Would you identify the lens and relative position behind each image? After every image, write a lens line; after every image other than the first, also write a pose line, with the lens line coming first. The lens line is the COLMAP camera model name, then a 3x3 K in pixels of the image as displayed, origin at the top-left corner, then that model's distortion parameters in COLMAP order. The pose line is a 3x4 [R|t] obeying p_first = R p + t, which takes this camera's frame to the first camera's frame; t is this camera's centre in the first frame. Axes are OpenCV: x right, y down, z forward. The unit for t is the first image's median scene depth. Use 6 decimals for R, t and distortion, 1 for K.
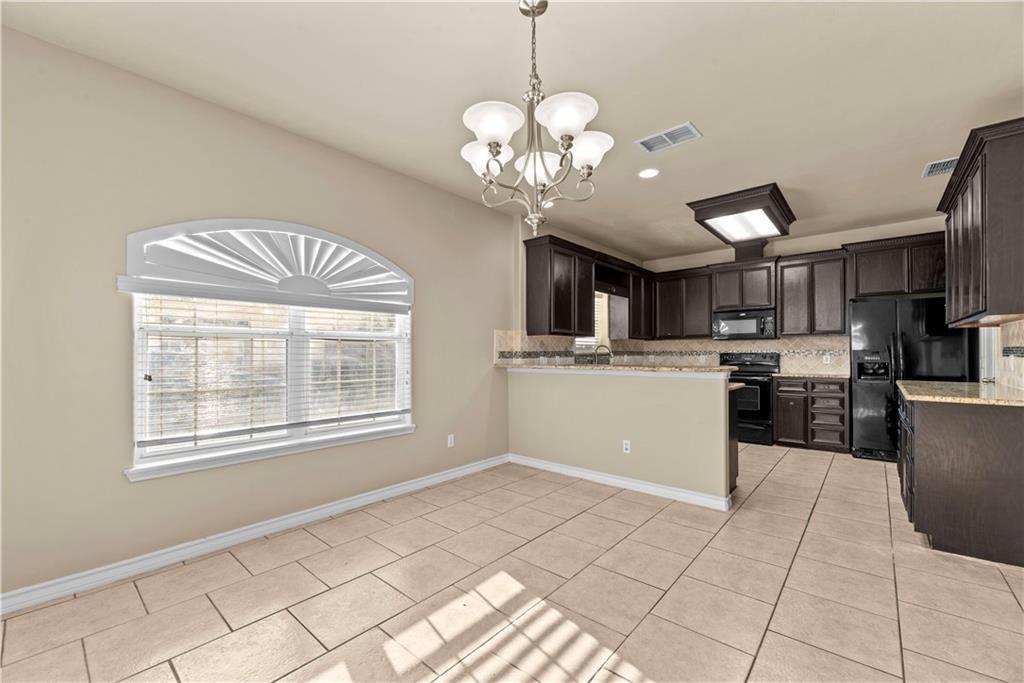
lens RADIAL K [[415.7, 0, 512.0], [0, 415.7, 341.5], [0, 0, 1]] dist [0.014063, 0.000085]
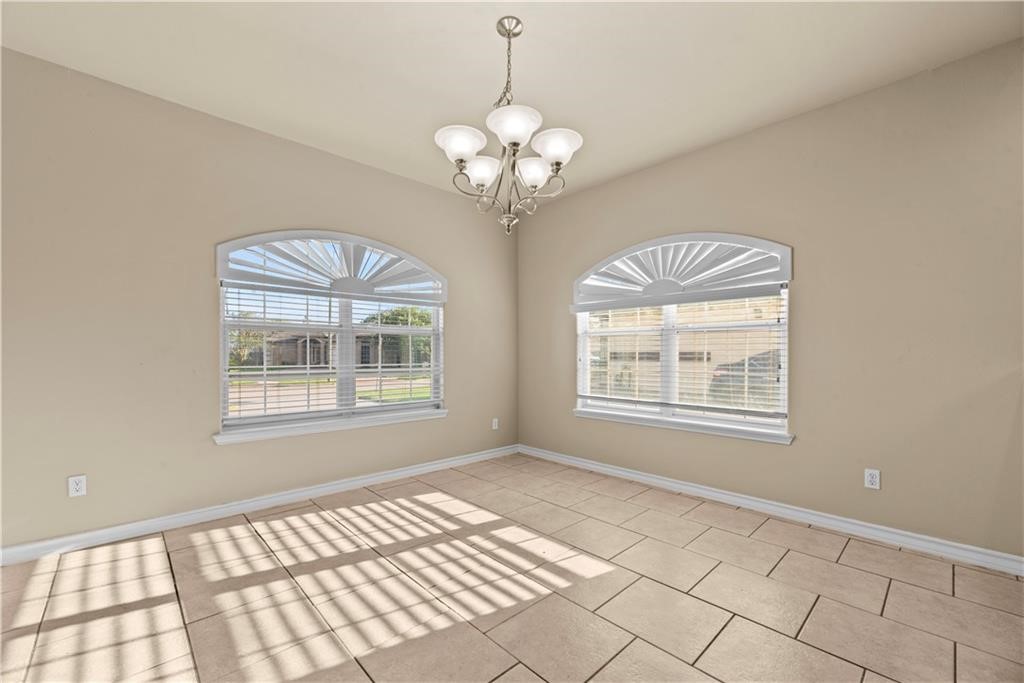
lens RADIAL K [[421.1, 0, 510.9], [0, 421.1, 339.1], [0, 0, 1]] dist [-0.001715, -0.000150]
pose [[-0.088364, -0.021098, -0.995865, 0.730392], [0.039701, 0.998907, -0.024685, 0.023567], [0.995297, -0.041718, -0.087430, 0.678873]]
